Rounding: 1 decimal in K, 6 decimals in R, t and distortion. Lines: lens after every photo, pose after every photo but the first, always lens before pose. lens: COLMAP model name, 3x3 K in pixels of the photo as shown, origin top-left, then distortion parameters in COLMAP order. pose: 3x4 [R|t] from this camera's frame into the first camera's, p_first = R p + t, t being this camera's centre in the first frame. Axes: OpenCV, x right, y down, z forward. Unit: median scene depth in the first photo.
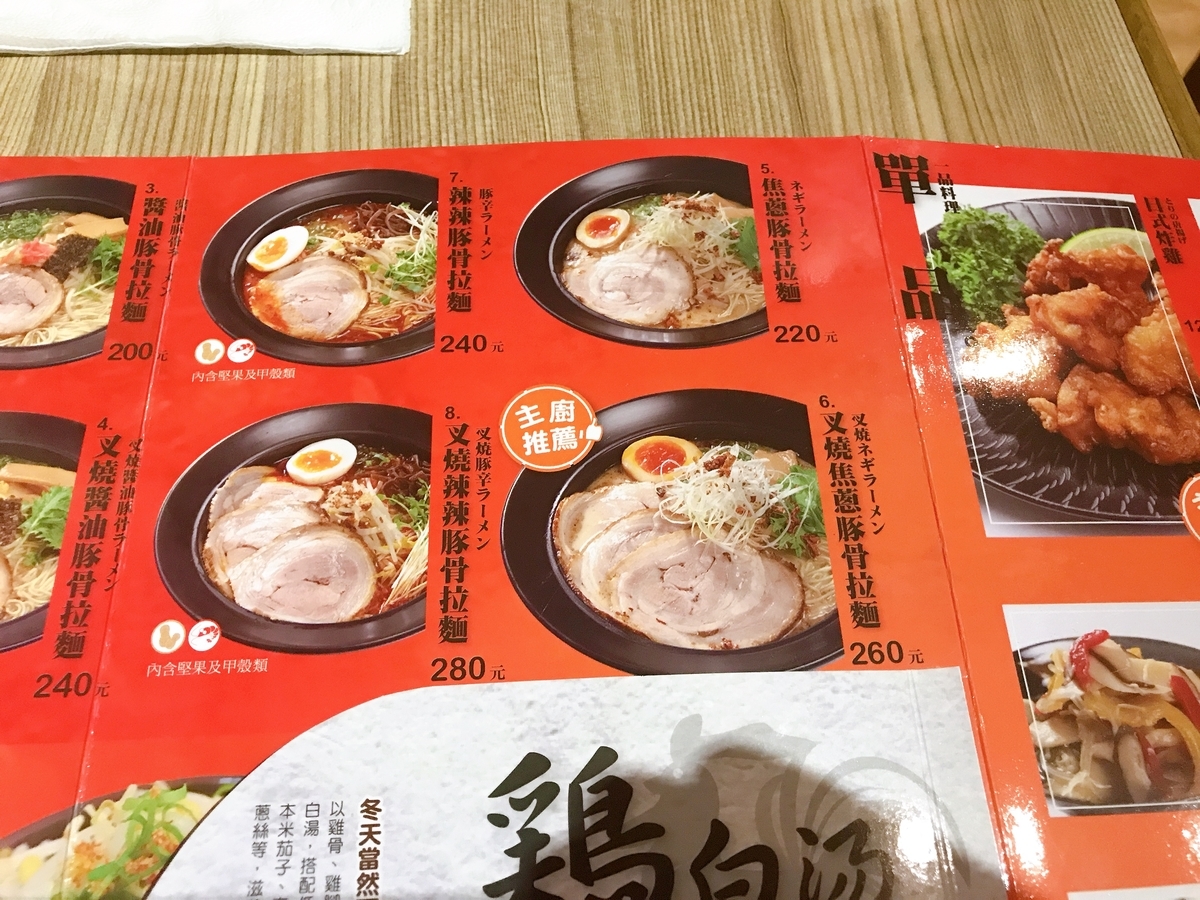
lens RADIAL K [[983.5, 0, 603.1], [0, 983.5, 458.5], [0, 0, 1]] dist [0.039449, -0.028914]
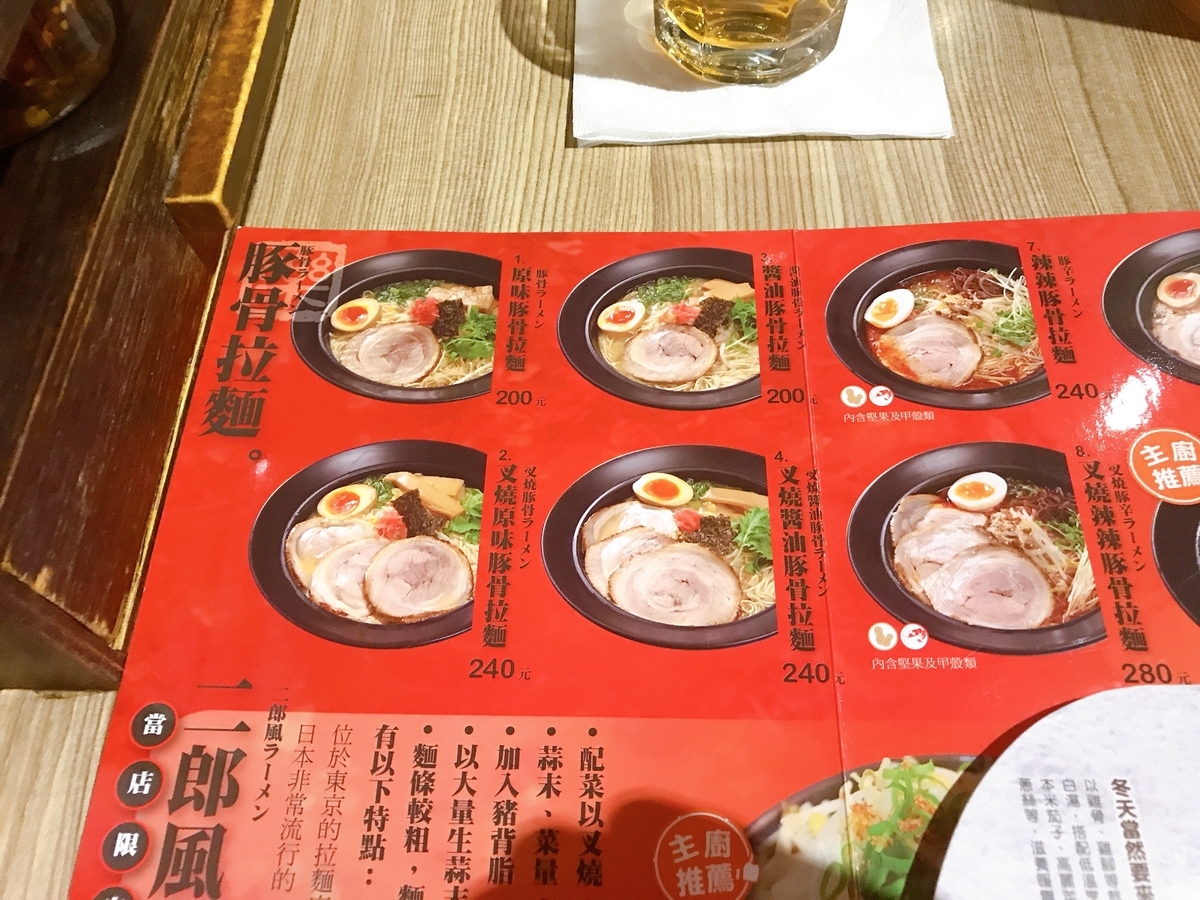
lens RADIAL K [[983.5, 0, 605.4], [0, 983.5, 448.7], [0, 0, 1]] dist [0.039449, -0.028914]
pose [[0.996449, 0.014999, -0.082847, -0.660711], [-0.018253, 0.999085, -0.038667, 0.006043], [0.082192, 0.040042, 0.995812, -0.218547]]
